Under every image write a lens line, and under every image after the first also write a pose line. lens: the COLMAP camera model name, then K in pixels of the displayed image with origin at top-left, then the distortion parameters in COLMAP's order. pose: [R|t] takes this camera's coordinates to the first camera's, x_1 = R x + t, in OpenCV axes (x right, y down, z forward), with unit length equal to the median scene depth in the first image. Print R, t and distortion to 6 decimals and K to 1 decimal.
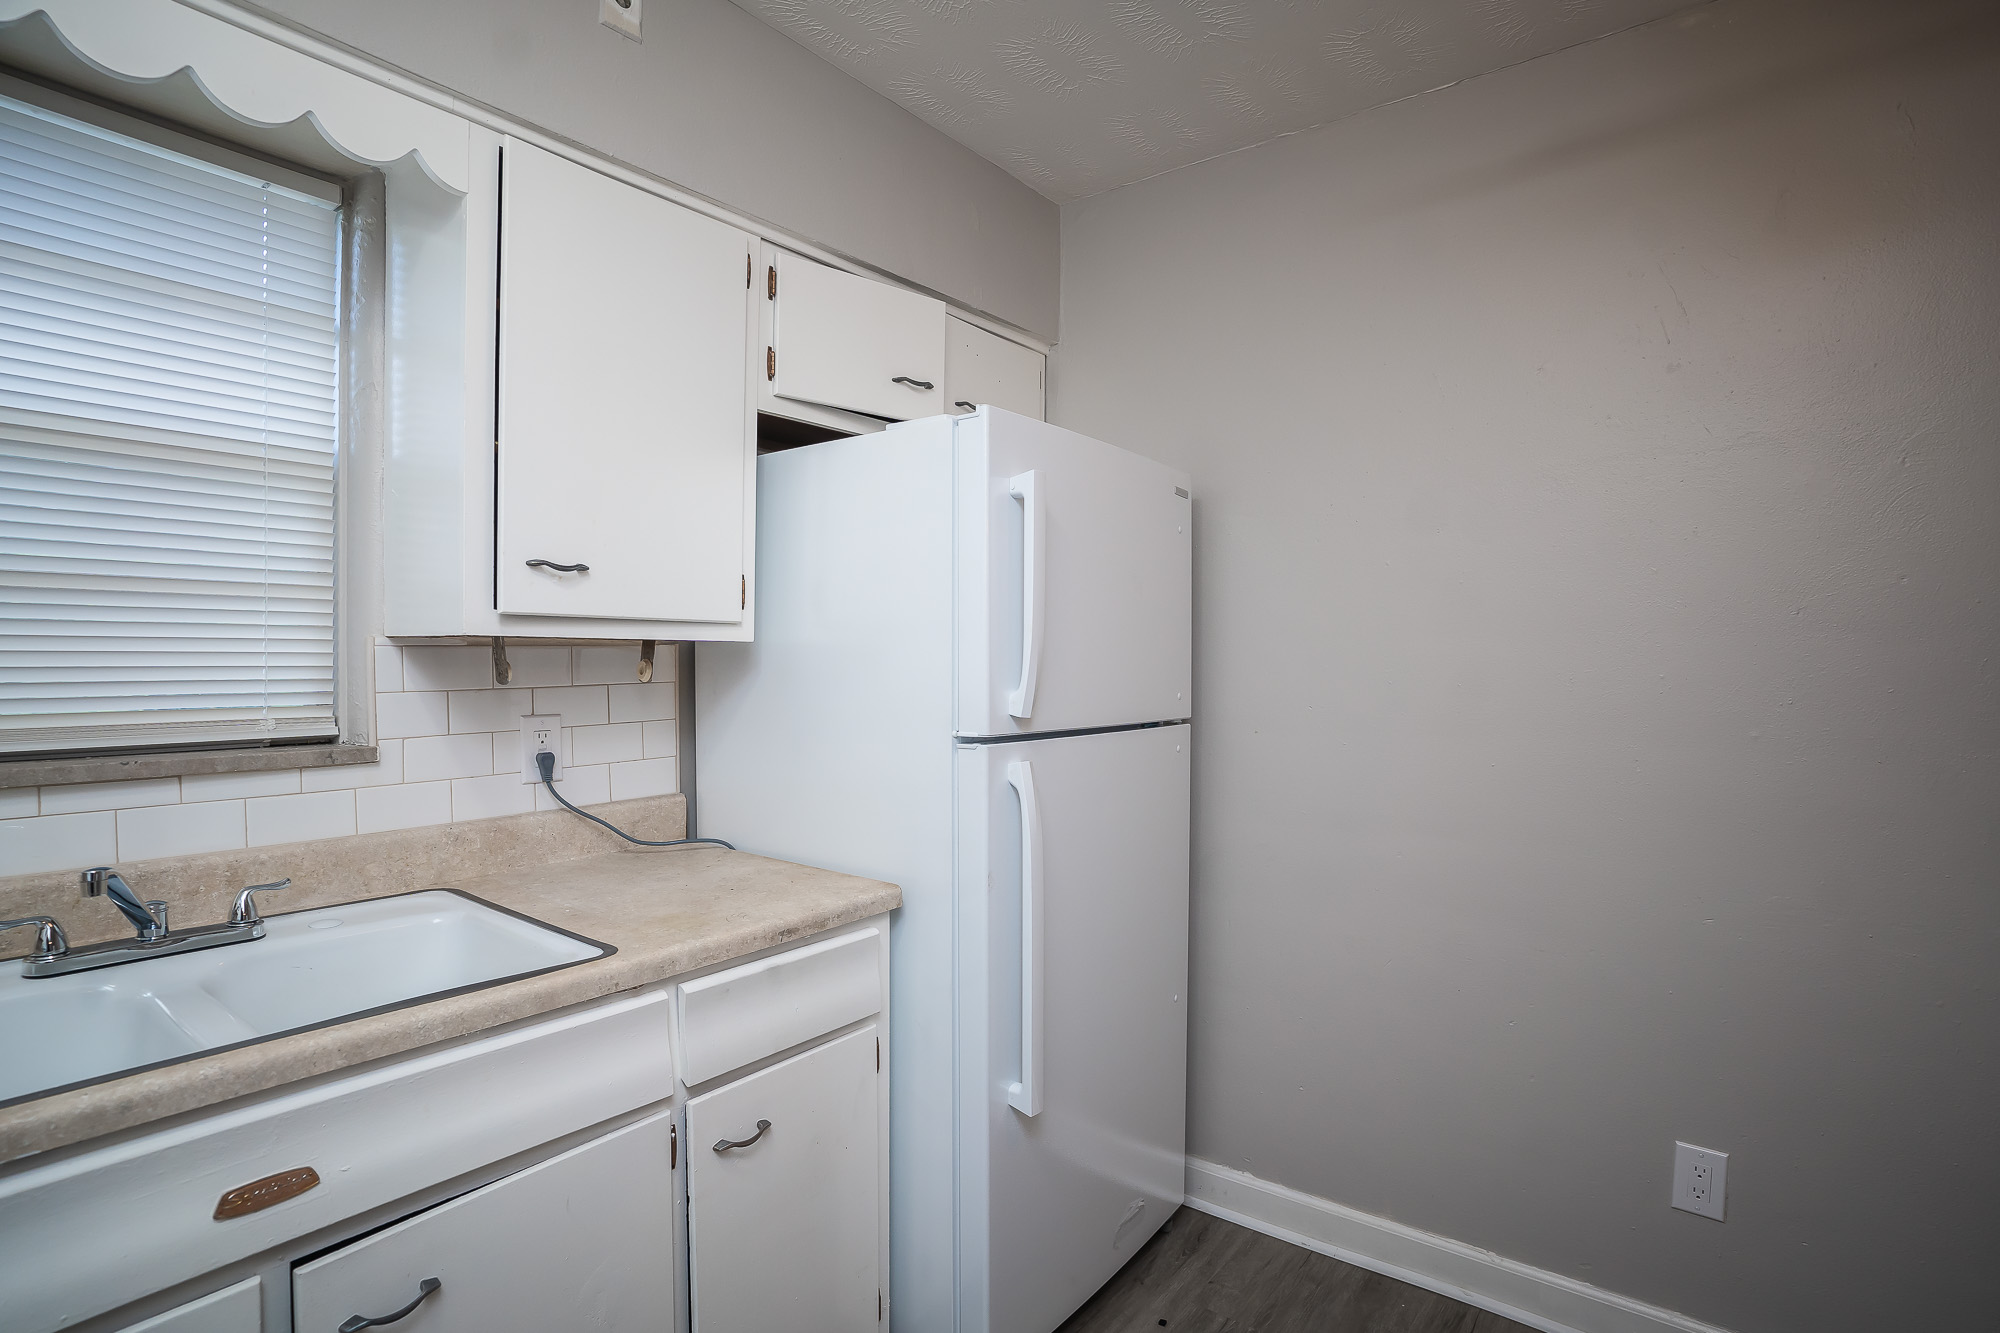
lens RADIAL K [[1000.4, 0, 1000.0], [0, 1000.4, 666.5], [0, 0, 1]] dist [-0.070058, 0.030321]
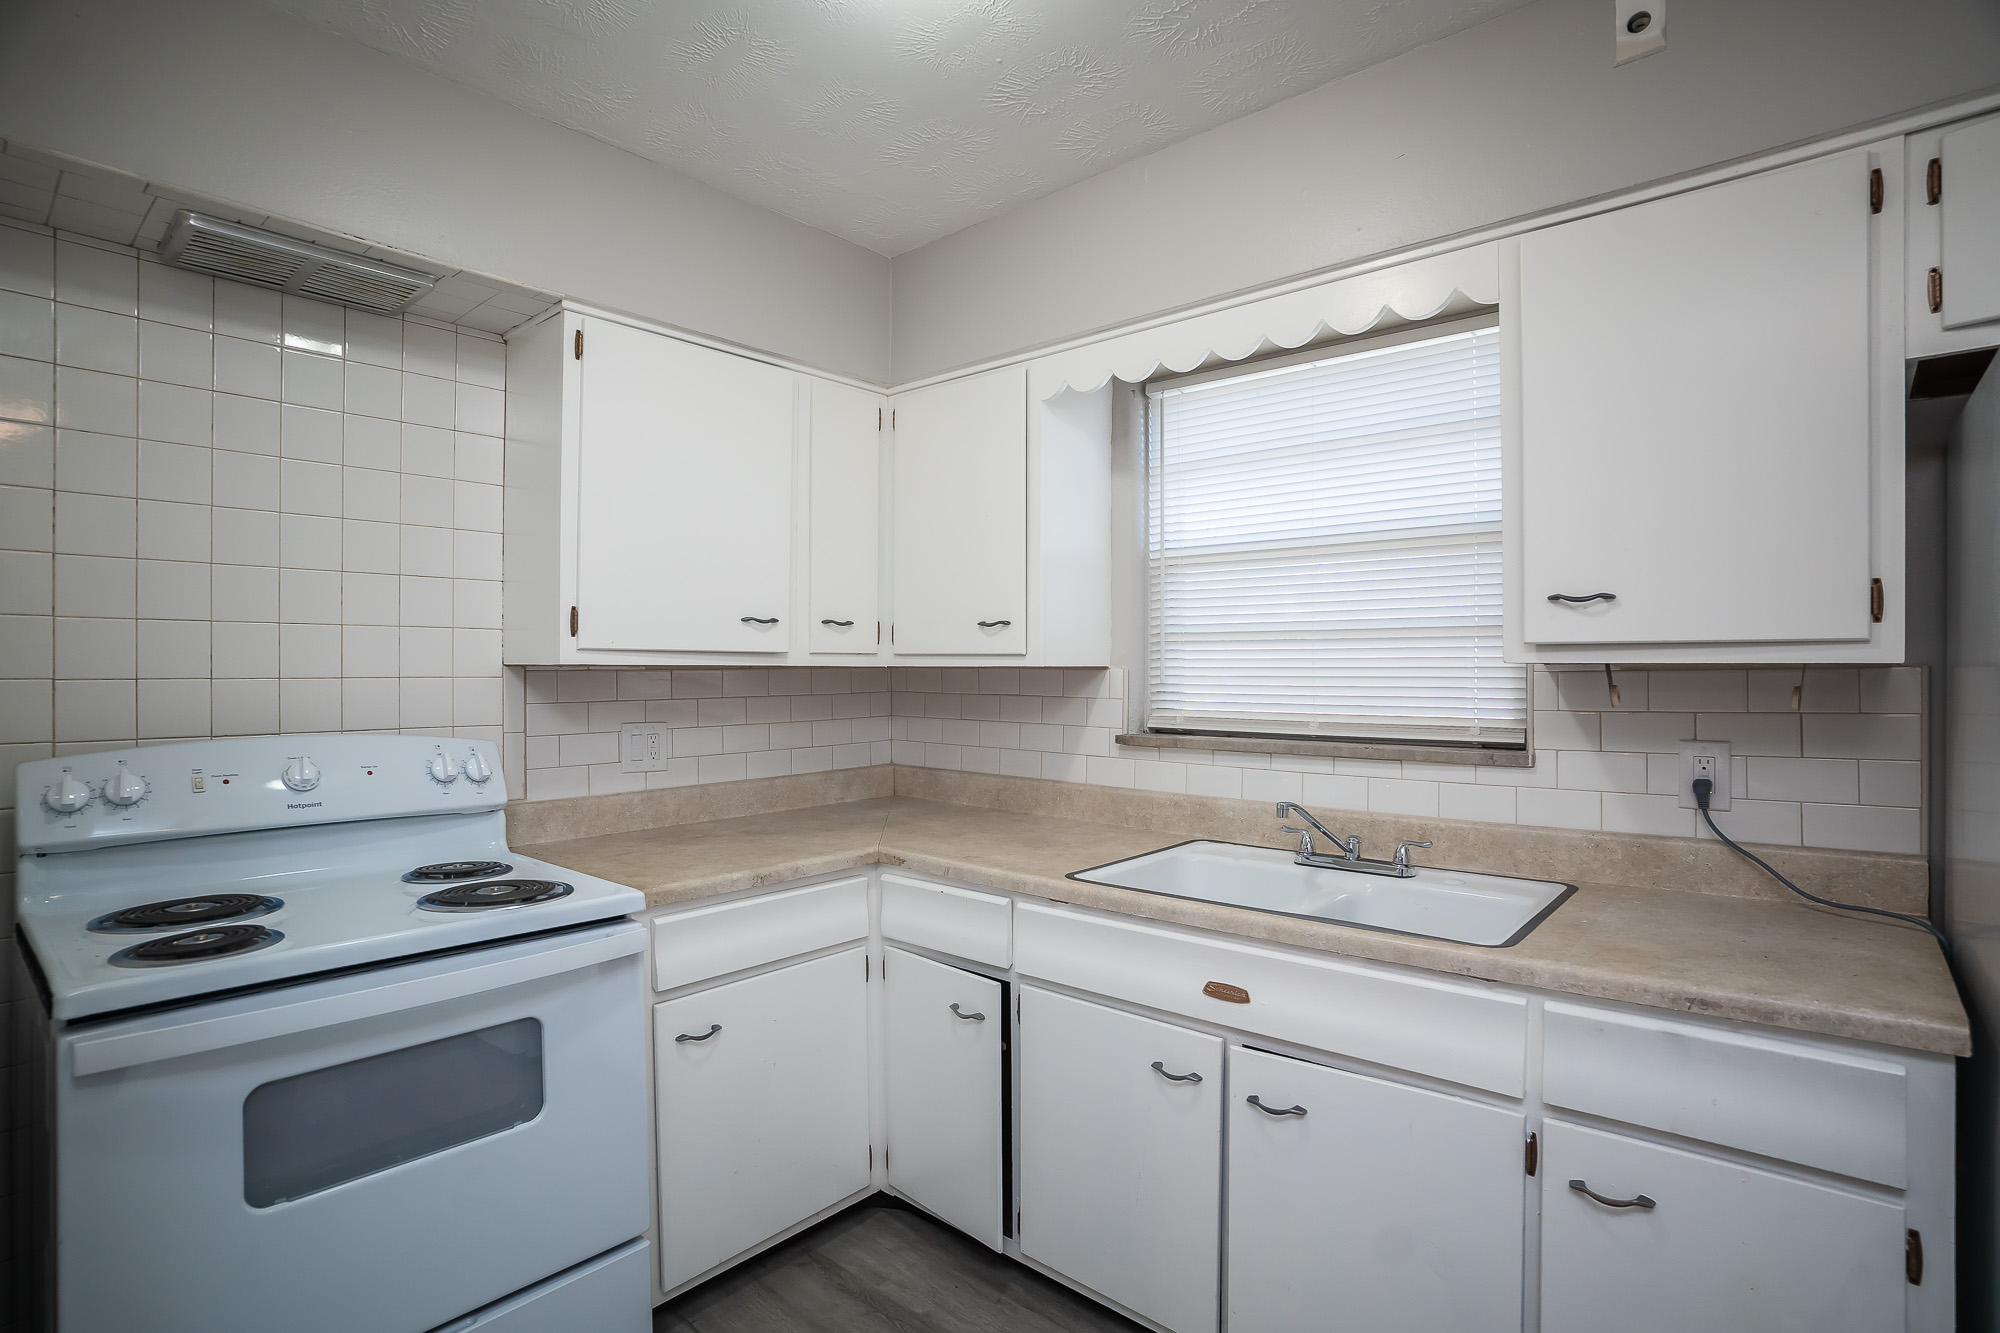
lens RADIAL K [[1000.4, 0, 1000.0], [0, 1000.4, 666.5], [0, 0, 1]] dist [-0.070058, 0.030321]
pose [[-0.038301, -0.006503, -0.999245, 0.573145], [-0.011432, 0.999916, -0.006069, -0.011580], [0.999201, 0.011191, -0.038372, 0.367095]]
